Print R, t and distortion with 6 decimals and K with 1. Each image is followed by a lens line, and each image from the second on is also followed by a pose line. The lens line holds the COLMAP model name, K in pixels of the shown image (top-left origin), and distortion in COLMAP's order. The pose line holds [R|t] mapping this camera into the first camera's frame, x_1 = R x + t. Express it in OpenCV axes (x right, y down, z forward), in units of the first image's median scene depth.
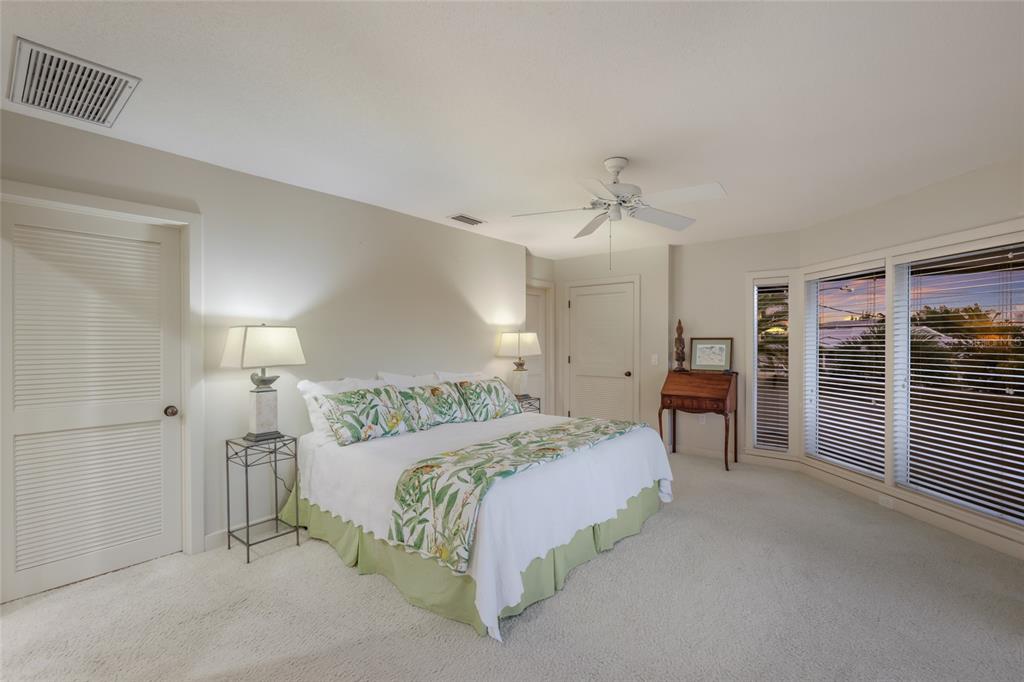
lens RADIAL K [[449.2, 0, 513.7], [0, 449.2, 341.8], [0, 0, 1]] dist [-0.000747, 0.000553]
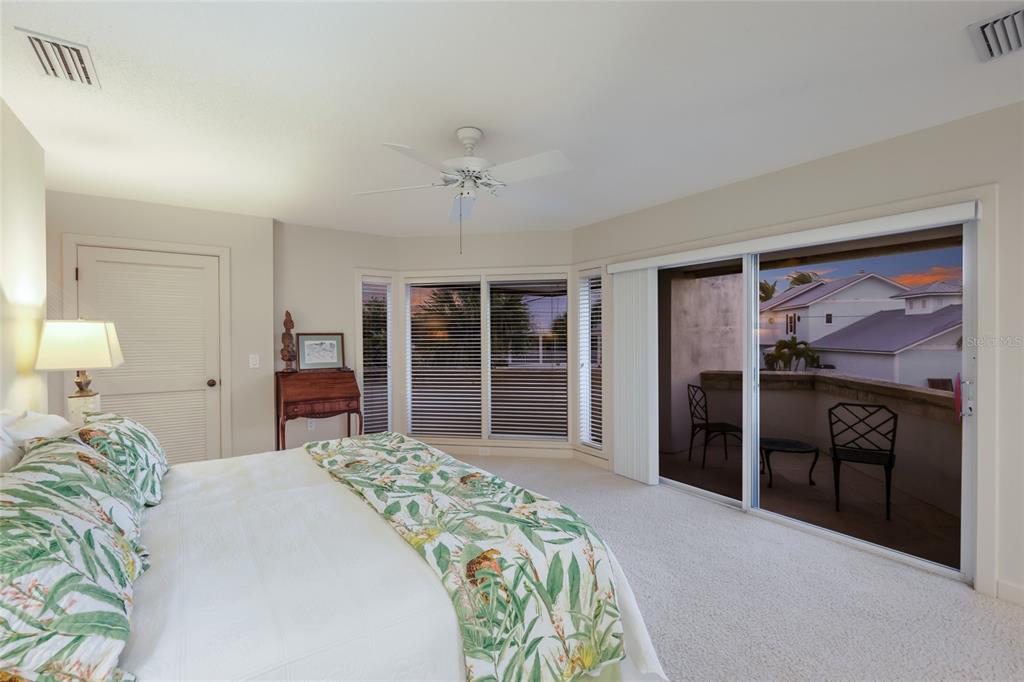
lens RADIAL K [[449.2, 0, 506.1], [0, 449.2, 337.8], [0, 0, 1]] dist [-0.000747, 0.000553]
pose [[0.271583, -0.005862, 0.962397, -0.406512], [0.006634, 0.999969, 0.004219, -0.001288], [-0.962392, 0.005238, 0.271614, 0.462659]]
